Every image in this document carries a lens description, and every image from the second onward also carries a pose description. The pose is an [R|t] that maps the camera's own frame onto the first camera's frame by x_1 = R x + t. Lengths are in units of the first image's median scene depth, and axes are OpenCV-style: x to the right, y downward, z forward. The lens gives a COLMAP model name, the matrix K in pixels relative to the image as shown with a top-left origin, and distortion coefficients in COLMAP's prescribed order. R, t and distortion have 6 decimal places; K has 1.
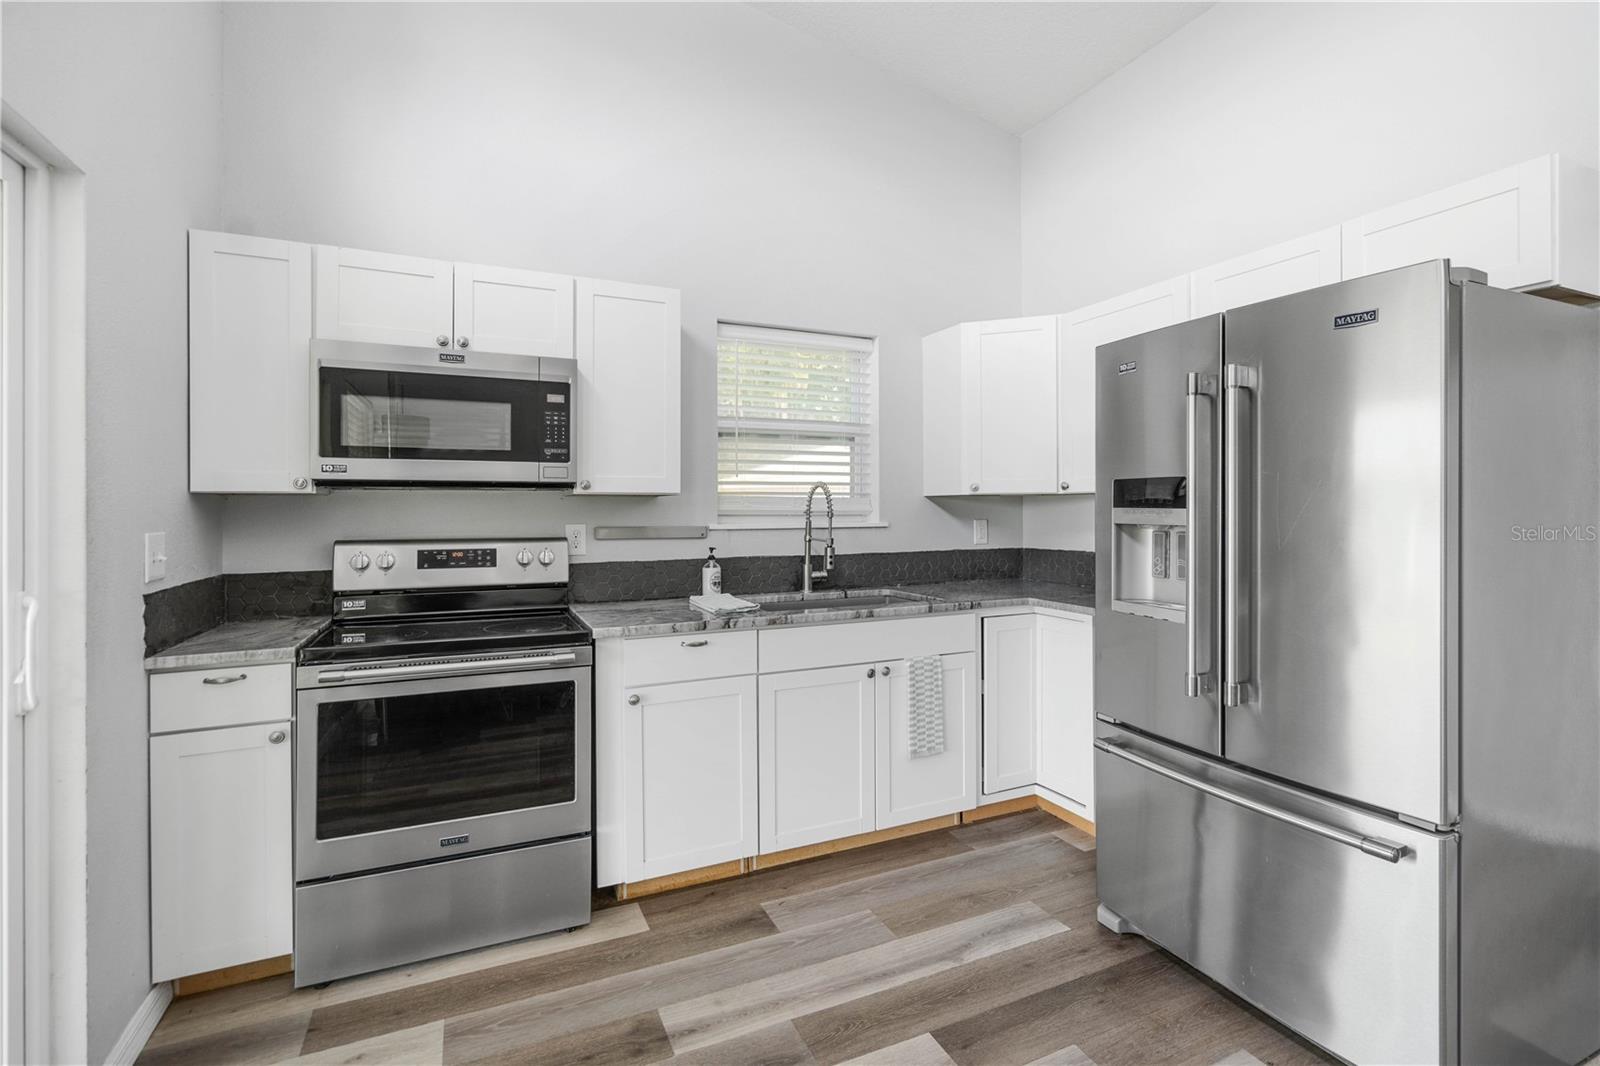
lens RADIAL K [[719.7, 0, 790.5], [0, 719.7, 502.0], [0, 0, 1]] dist [-0.005901, 0.003293]
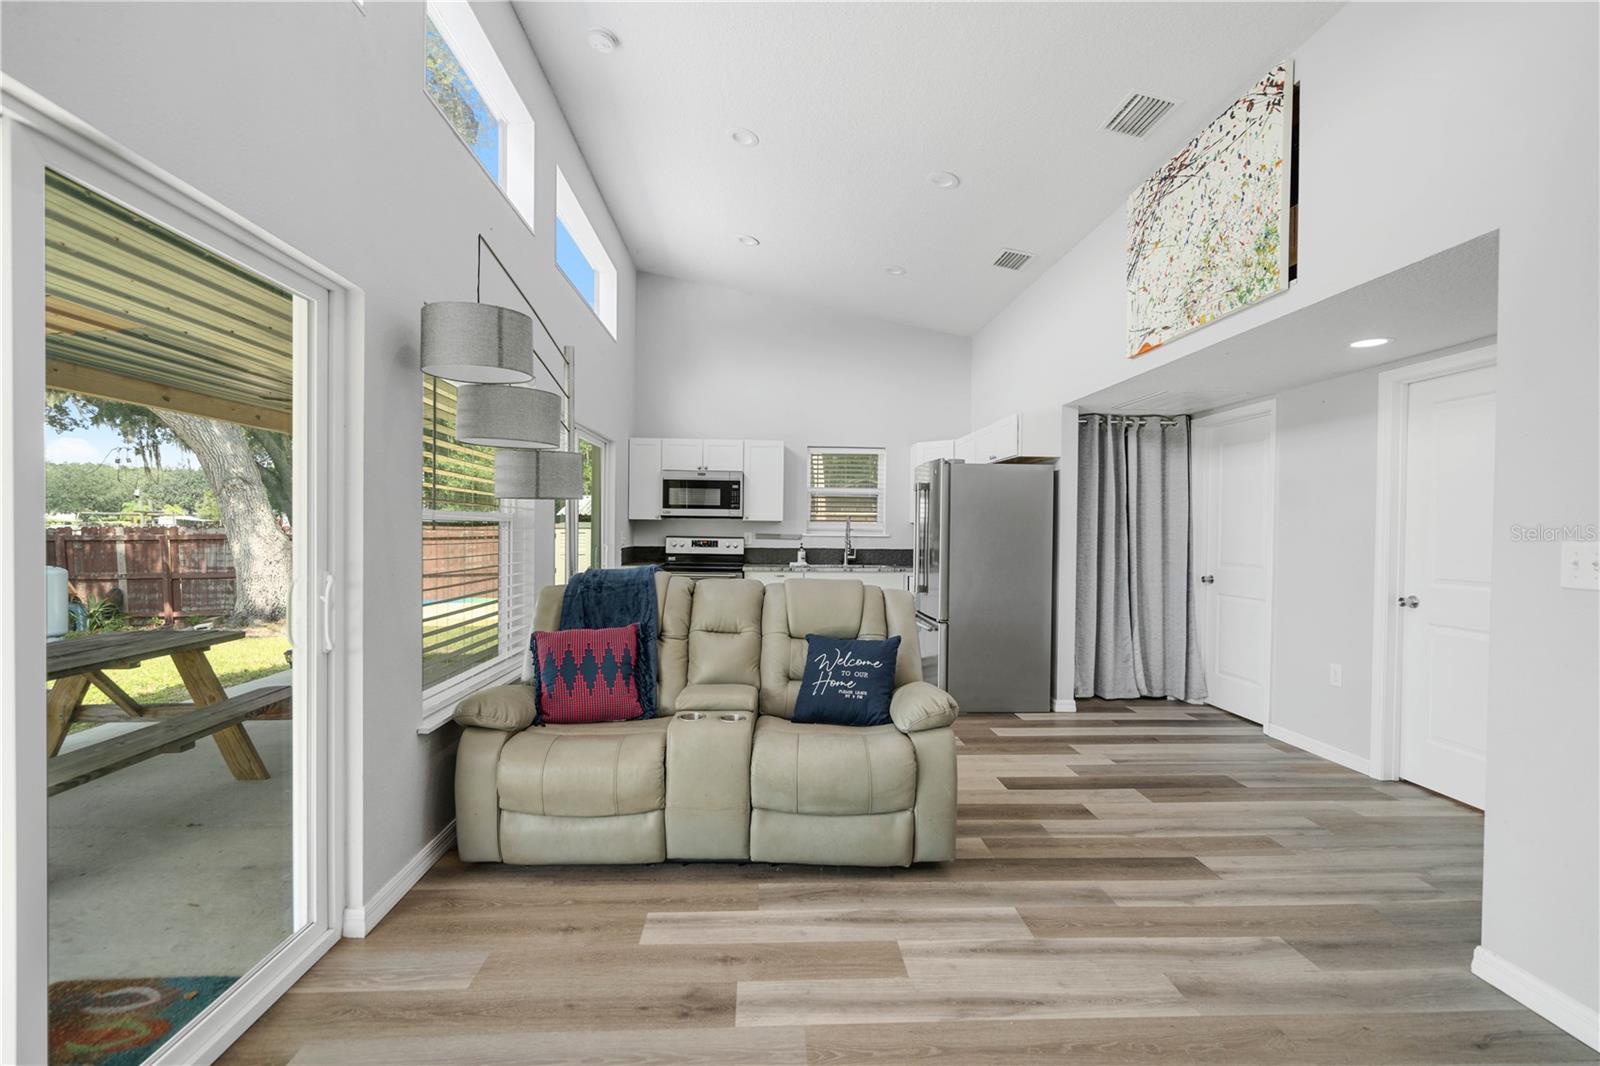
lens RADIAL K [[719.7, 0, 798.5], [0, 719.7, 534.9], [0, 0, 1]] dist [-0.005901, 0.003293]
pose [[0.931271, 0.017727, -0.363896, 0.909066], [-0.012321, 0.999777, 0.017173, -0.007503], [0.364119, -0.011510, 0.931281, -1.494248]]
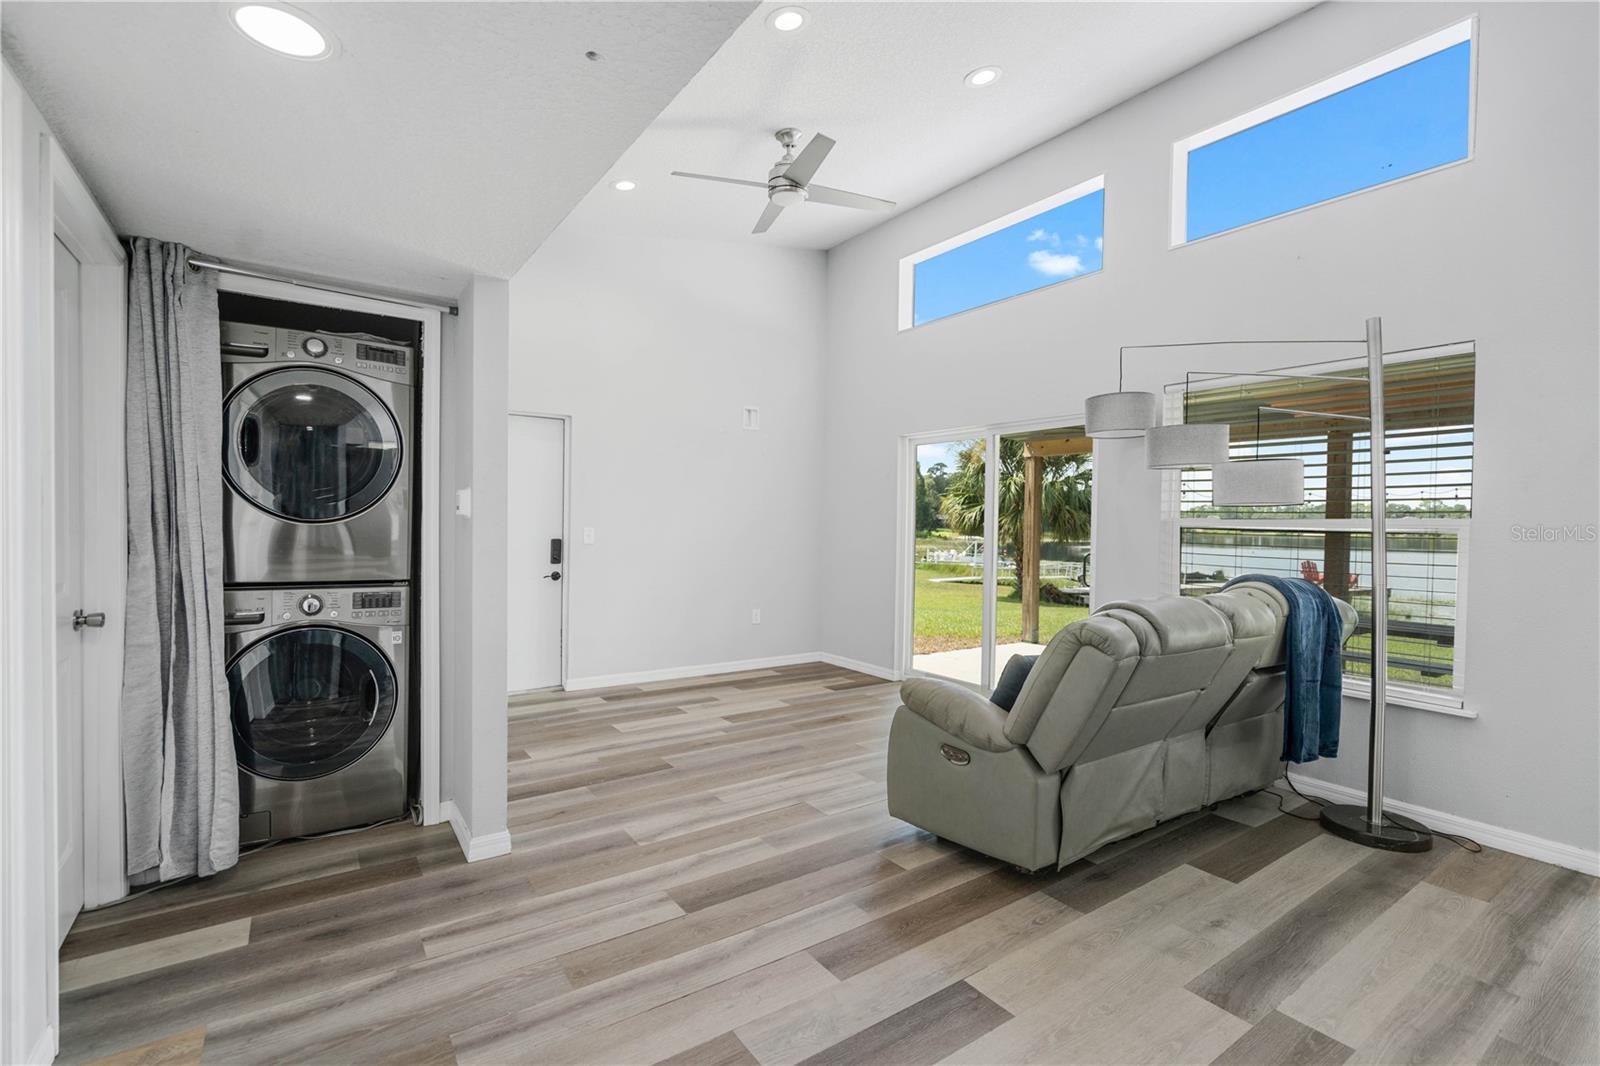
lens RADIAL K [[719.7, 0, 800.2], [0, 719.7, 532.5], [0, 0, 1]] dist [-0.005901, 0.003293]
pose [[-0.983312, -0.009760, -0.181667, 1.124653], [-0.011564, 0.999894, 0.008877, 0.005760], [0.181561, 0.010830, -0.983320, 0.801924]]
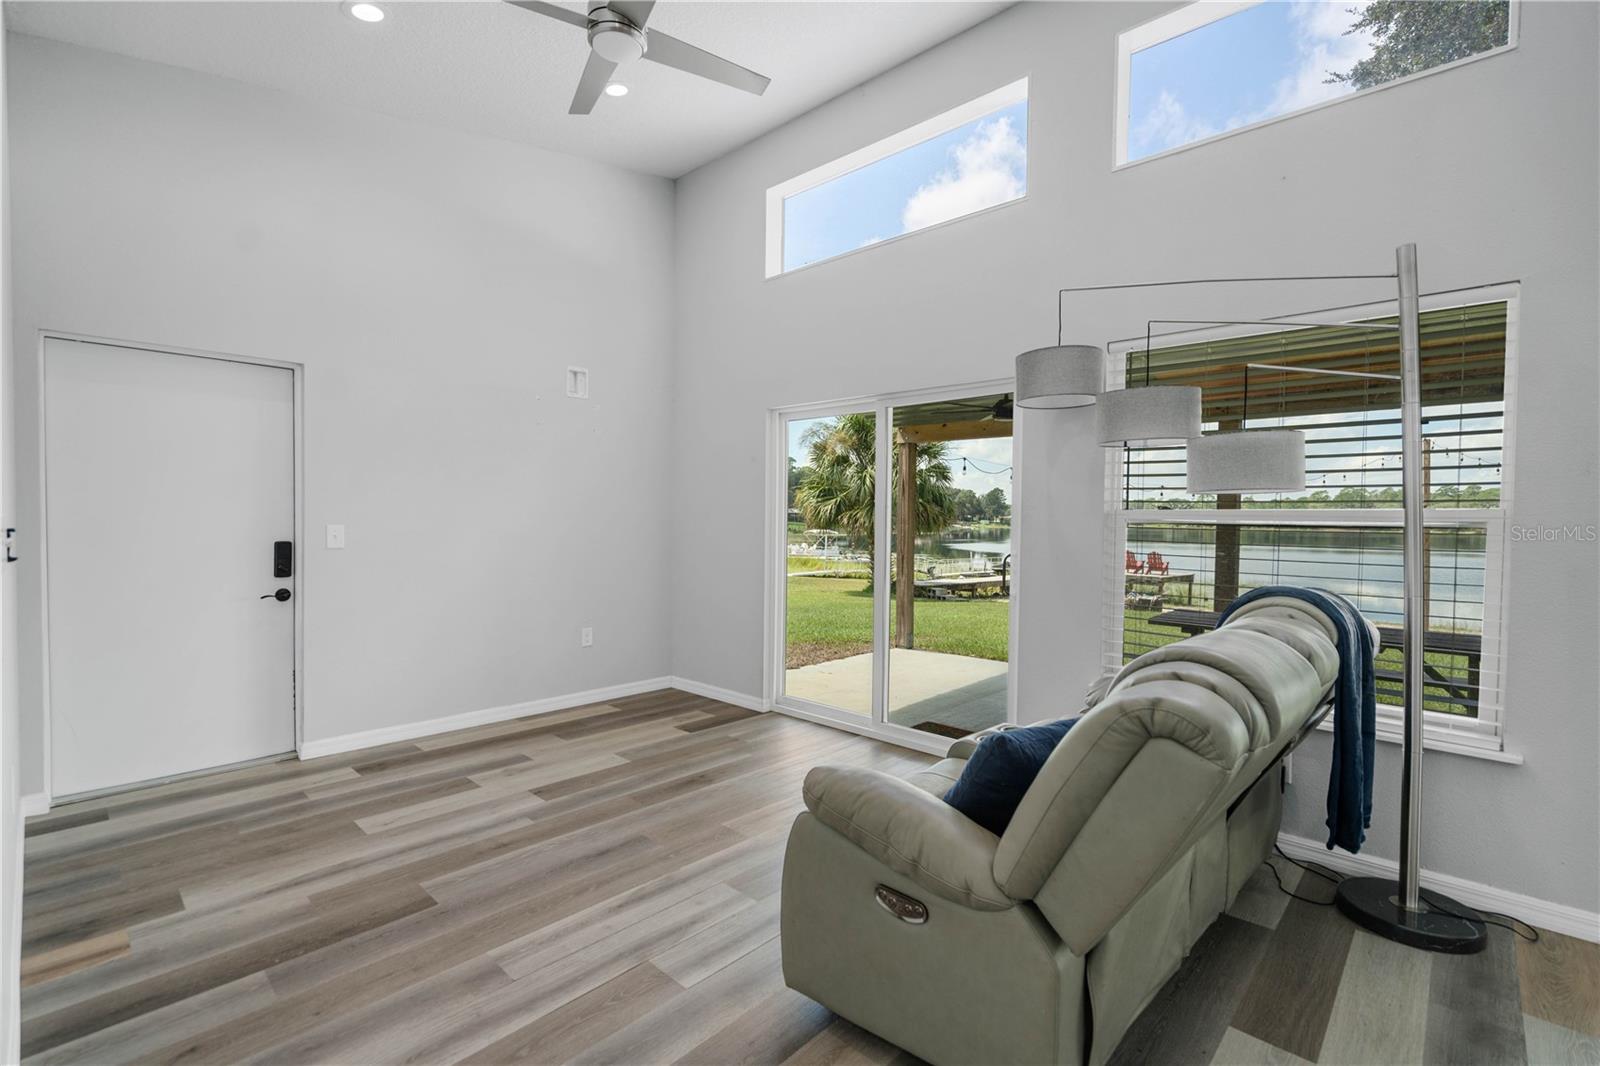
lens RADIAL K [[719.7, 0, 798.1], [0, 719.7, 536.2], [0, 0, 1]] dist [-0.005901, 0.003293]
pose [[-0.925813, 0.001500, -0.377978, 1.021153], [-0.006857, 0.999761, 0.020764, 0.003044], [0.377919, 0.021816, -0.925582, 0.322161]]
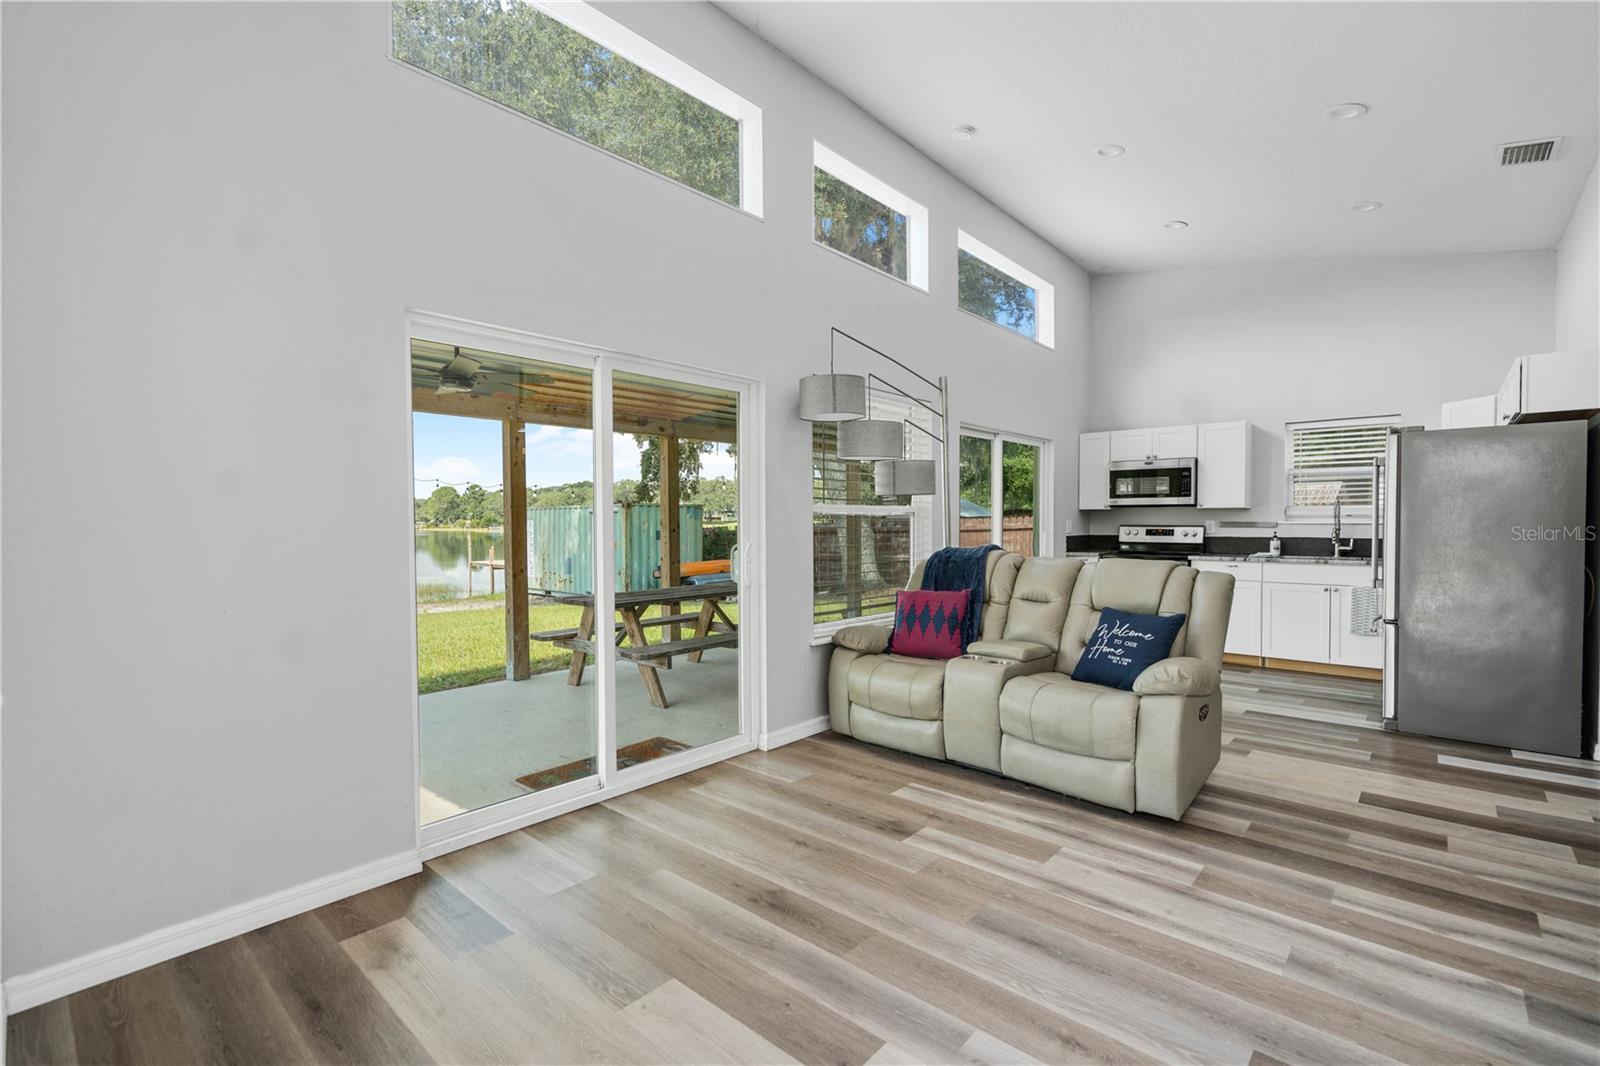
lens RADIAL K [[719.7, 0, 799.1], [0, 719.7, 532.6], [0, 0, 1]] dist [-0.005901, 0.003293]
pose [[0.404316, 0.017877, -0.914445, 1.550734], [0.007602, 0.999709, 0.022905, 0.006267], [0.914588, -0.016213, 0.404062, -1.421496]]
